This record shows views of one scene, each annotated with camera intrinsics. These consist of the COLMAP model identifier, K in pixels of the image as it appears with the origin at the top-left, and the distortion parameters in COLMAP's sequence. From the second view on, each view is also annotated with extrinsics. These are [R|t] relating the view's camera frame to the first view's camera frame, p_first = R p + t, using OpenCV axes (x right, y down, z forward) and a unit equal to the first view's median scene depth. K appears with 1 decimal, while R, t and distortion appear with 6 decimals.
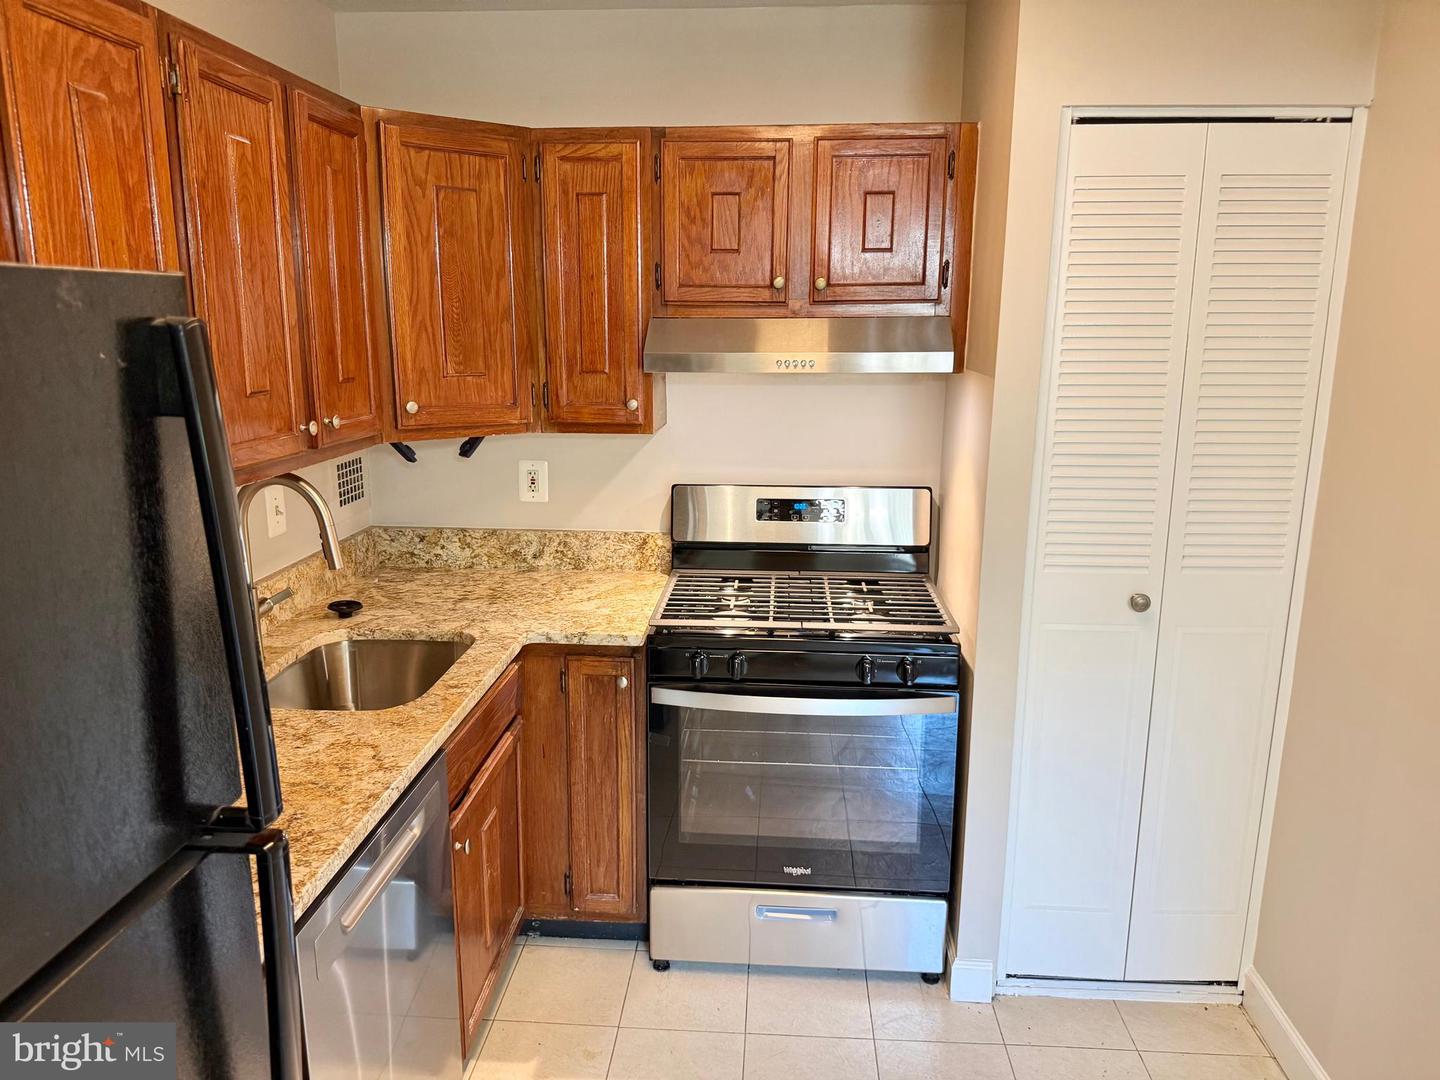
lens RADIAL K [[1017.7, 0, 711.5], [0, 1017.7, 539.3], [0, 0, 1]] dist [0.036275, -0.037800]
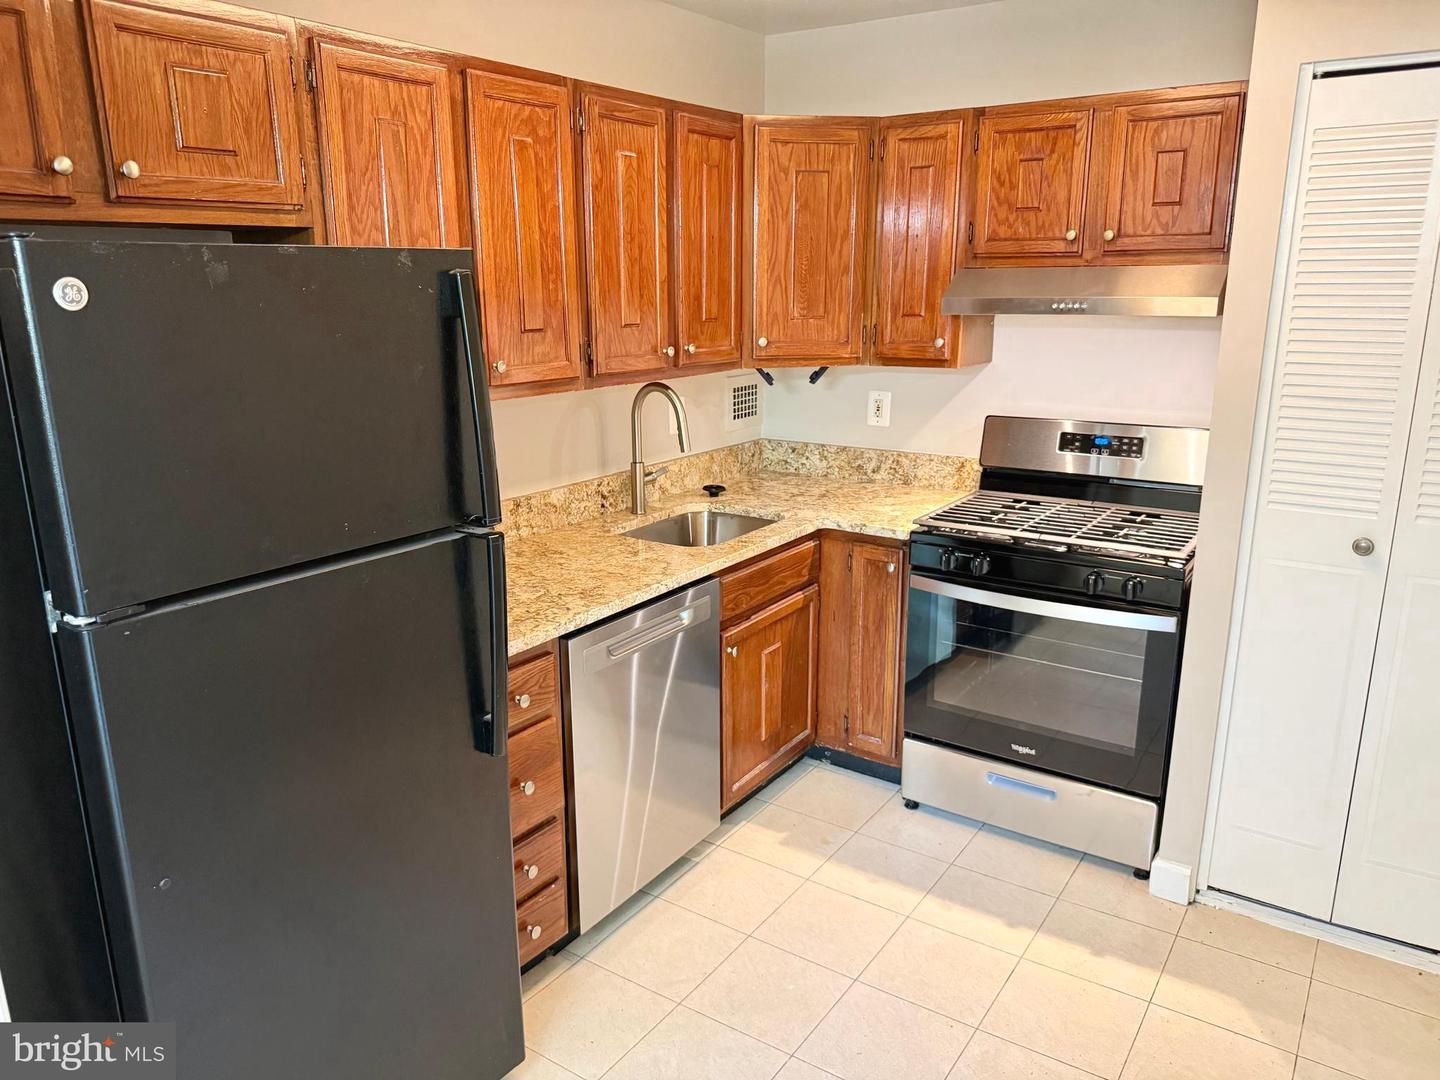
lens RADIAL K [[1017.7, 0, 719.7], [0, 1017.7, 551.3], [0, 0, 1]] dist [0.036275, -0.037800]
pose [[0.865826, 0.122480, -0.485123, 0.324889], [-0.098688, 0.992333, 0.074402, 0.047628], [0.490517, -0.016543, 0.871275, -0.185023]]
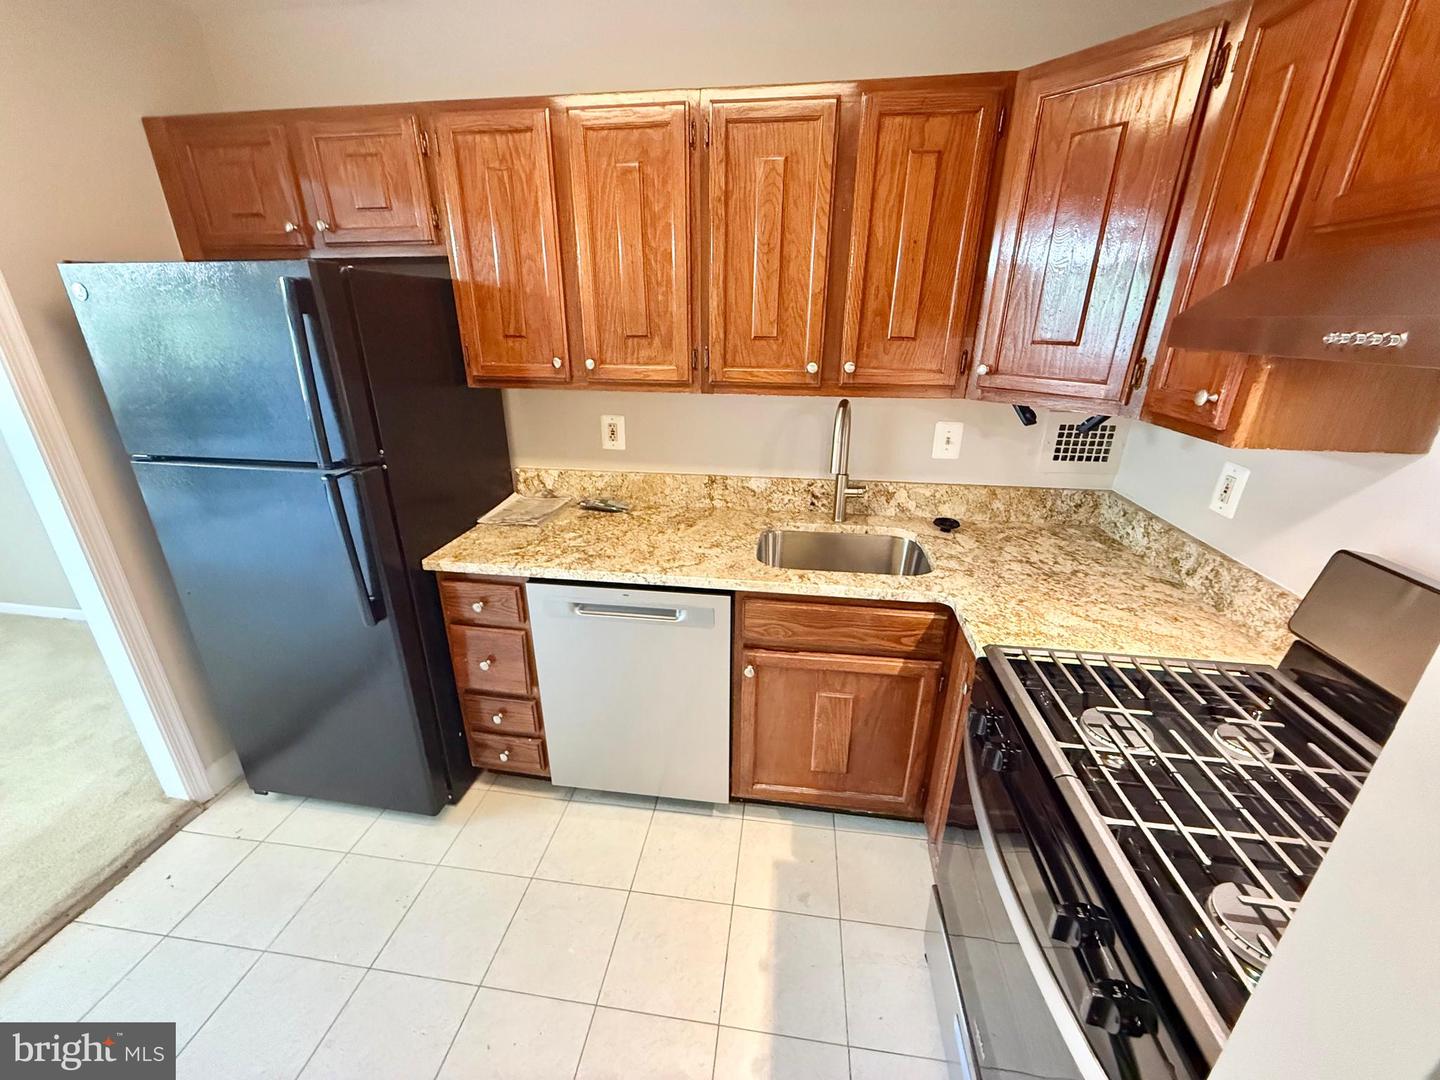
lens RADIAL K [[578.7, 0, 696.0], [0, 578.7, 536.4], [0, 0, 1]] dist [0.004894, 0.000086]
pose [[-0.063652, 0.358815, -0.931236, 0.363577], [-0.214725, 0.906349, 0.363902, -0.121896], [0.974598, 0.223123, 0.019356, 0.692770]]
